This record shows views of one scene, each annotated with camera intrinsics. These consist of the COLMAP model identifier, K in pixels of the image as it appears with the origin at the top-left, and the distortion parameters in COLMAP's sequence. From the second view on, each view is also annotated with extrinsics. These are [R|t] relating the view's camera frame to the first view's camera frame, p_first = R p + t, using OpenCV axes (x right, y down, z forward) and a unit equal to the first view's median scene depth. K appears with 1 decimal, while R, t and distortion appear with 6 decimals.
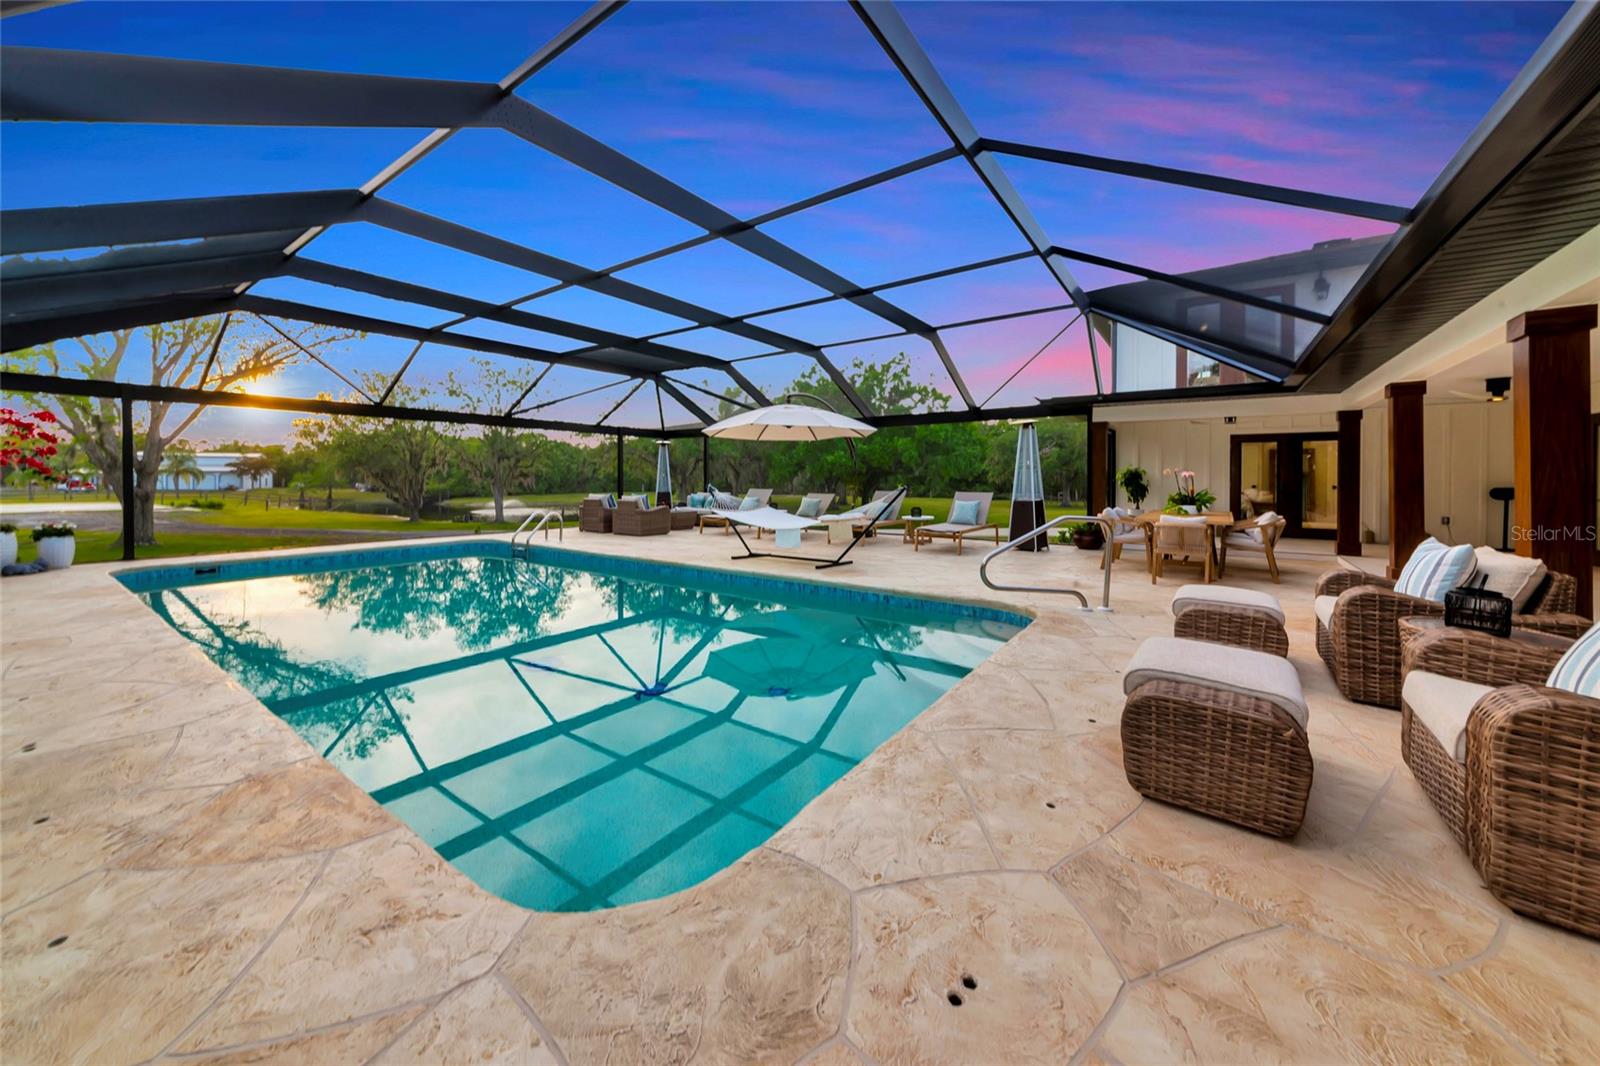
lens RADIAL K [[576.8, 0, 768.2], [0, 576.8, 480.2], [0, 0, 1]] dist [-0.007749, 0.000462]
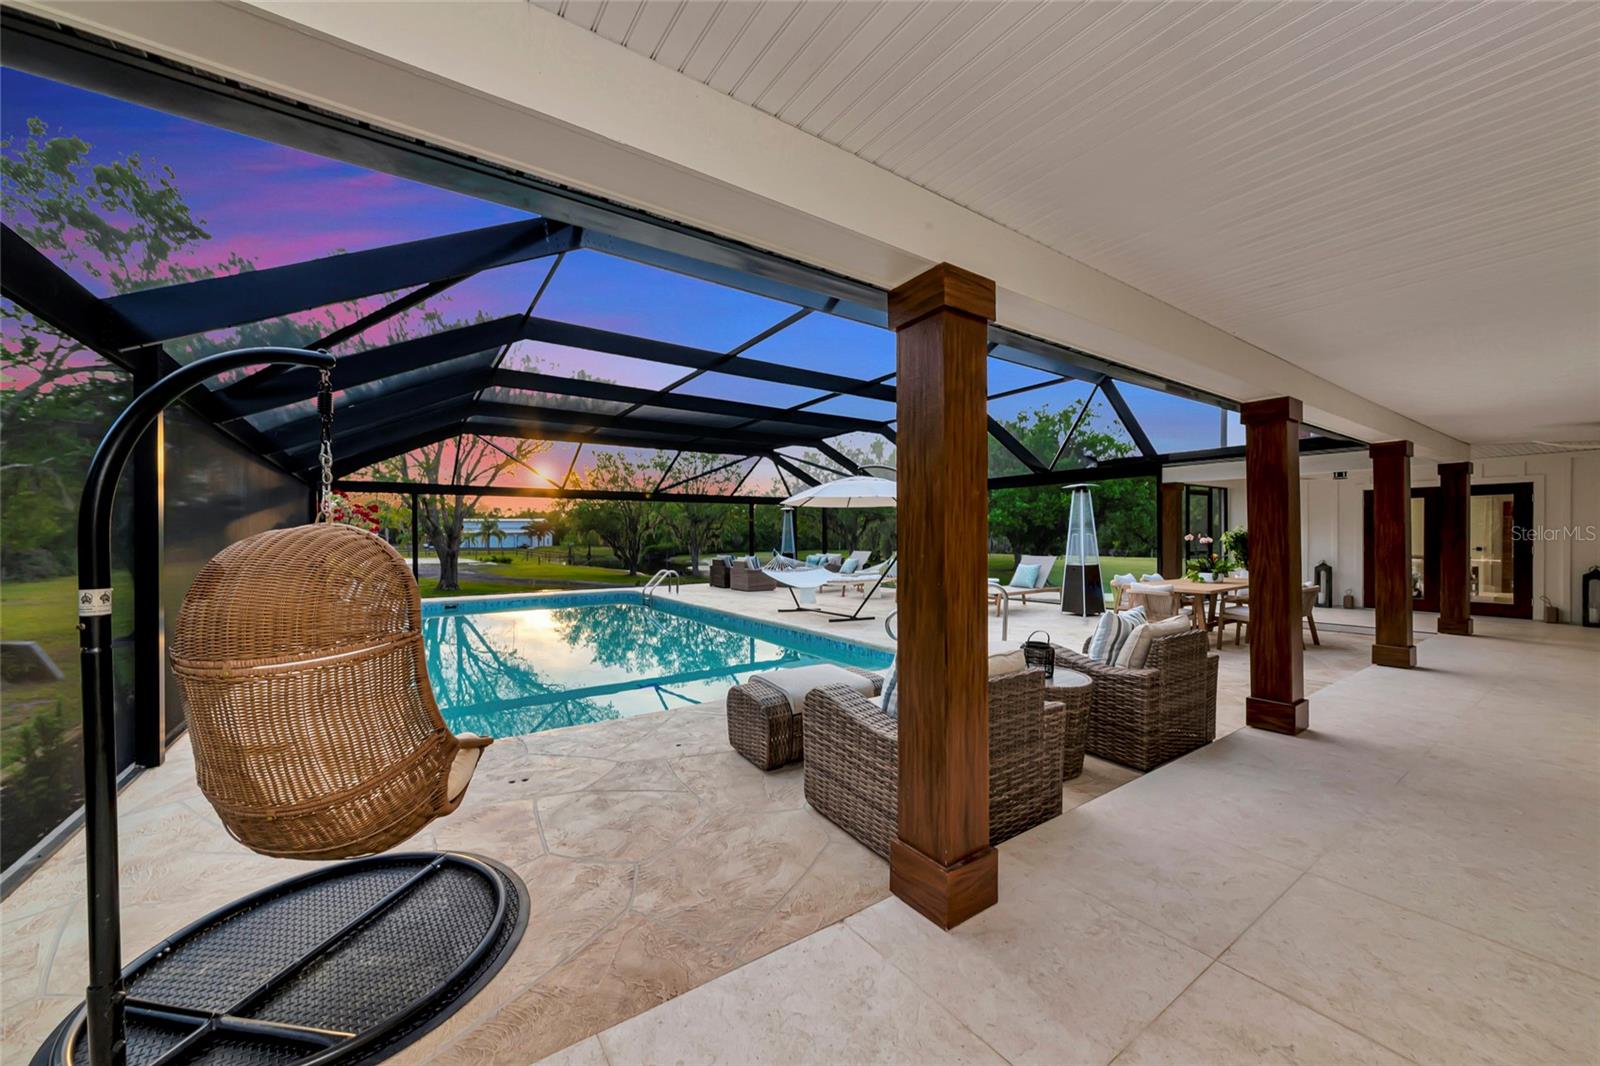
lens RADIAL K [[576.8, 0, 778.8], [0, 576.8, 535.7], [0, 0, 1]] dist [-0.007749, 0.000462]
pose [[0.942958, -0.007267, -0.332834, 0.111469], [0.006118, 0.999971, -0.004503, -0.005492], [0.332857, 0.002210, 0.942975, -0.046016]]
